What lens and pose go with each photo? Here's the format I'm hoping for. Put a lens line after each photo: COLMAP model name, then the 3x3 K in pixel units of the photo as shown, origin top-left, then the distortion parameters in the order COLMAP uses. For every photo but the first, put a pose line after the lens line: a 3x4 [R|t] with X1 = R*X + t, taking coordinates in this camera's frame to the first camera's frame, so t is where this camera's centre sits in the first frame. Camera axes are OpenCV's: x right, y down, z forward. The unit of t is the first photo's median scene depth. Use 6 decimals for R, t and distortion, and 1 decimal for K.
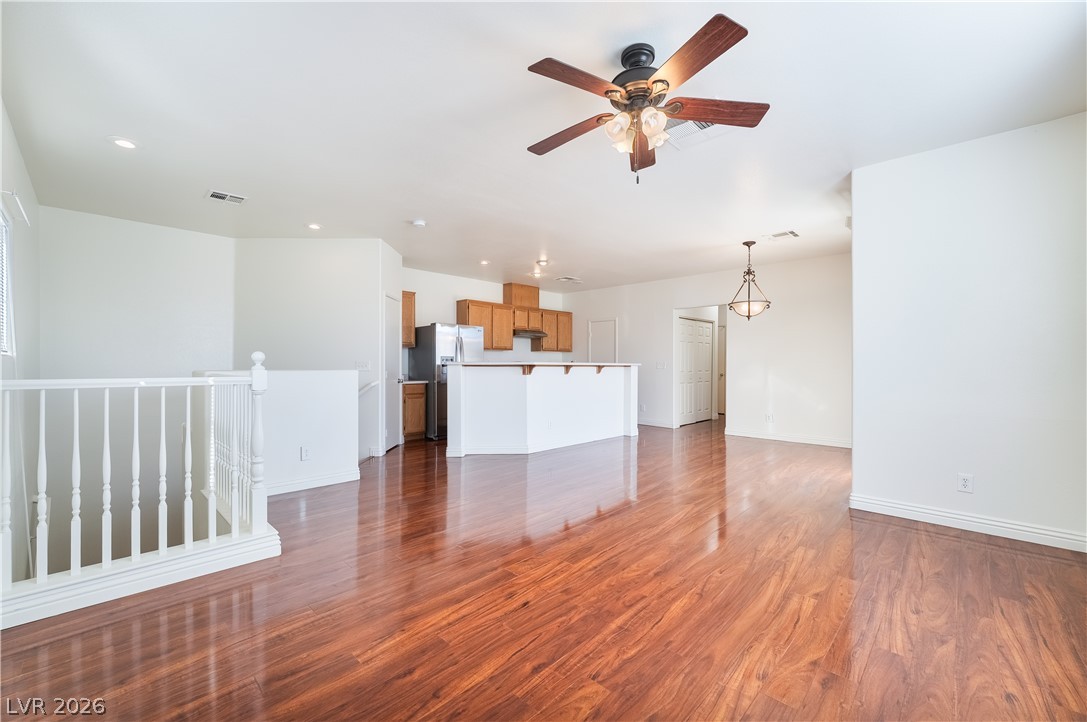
lens RADIAL K [[442.4, 0, 539.4], [0, 442.4, 364.4], [0, 0, 1]] dist [-0.002870, -0.000299]
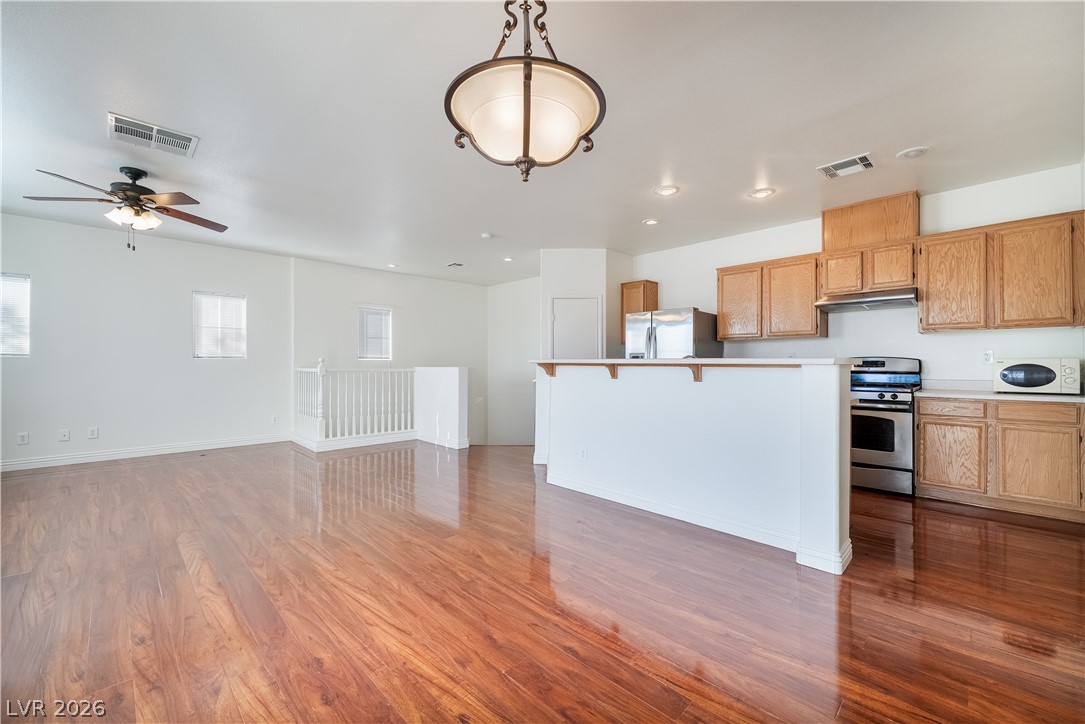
lens RADIAL K [[438.4, 0, 539.6], [0, 438.4, 361.7], [0, 0, 1]] dist [-0.000833, -0.001010]
pose [[-0.017858, -0.006719, -0.999818, 0.711862], [-0.001283, 0.999977, -0.006697, 0.003273], [0.999840, 0.001163, -0.017866, 0.998933]]
